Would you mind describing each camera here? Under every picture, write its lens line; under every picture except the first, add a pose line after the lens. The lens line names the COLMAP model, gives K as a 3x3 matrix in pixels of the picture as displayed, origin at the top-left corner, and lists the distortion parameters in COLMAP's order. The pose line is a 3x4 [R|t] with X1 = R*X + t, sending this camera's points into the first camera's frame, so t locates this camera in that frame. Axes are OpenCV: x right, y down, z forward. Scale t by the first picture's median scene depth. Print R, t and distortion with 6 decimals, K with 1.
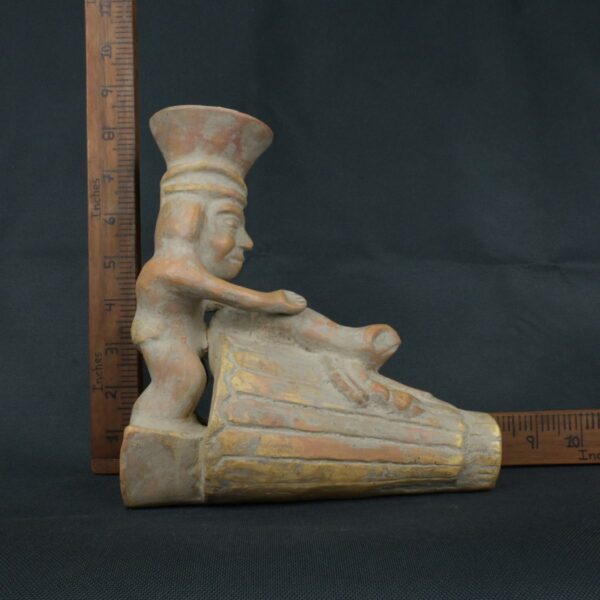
lens RADIAL K [[750.9, 0, 297.9], [0, 750.9, 298.2], [0, 0, 1]] dist [0.036674, 0.000000]
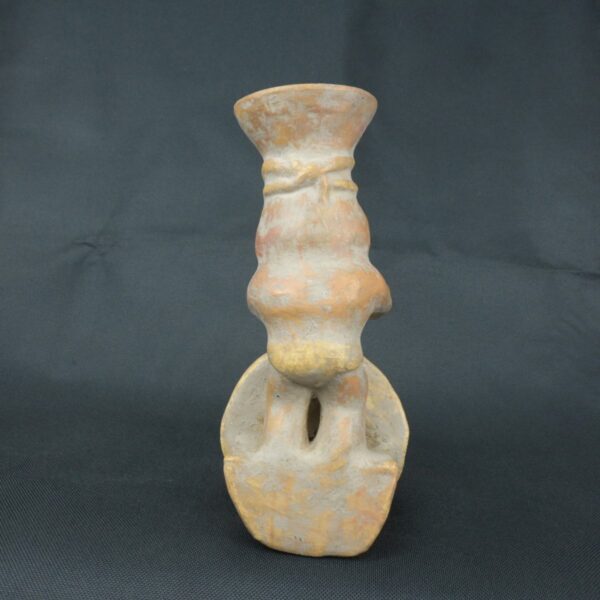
lens RADIAL K [[624.9, 0, 297.7], [0, 624.9, 302.0], [0, 0, 1]] dist [0.023614, 0.000000]
pose [[0.130987, -0.089720, 0.987316, -0.914415], [-0.078179, 0.991860, 0.100505, -0.083935], [-0.988297, -0.090352, 0.122907, 0.984139]]
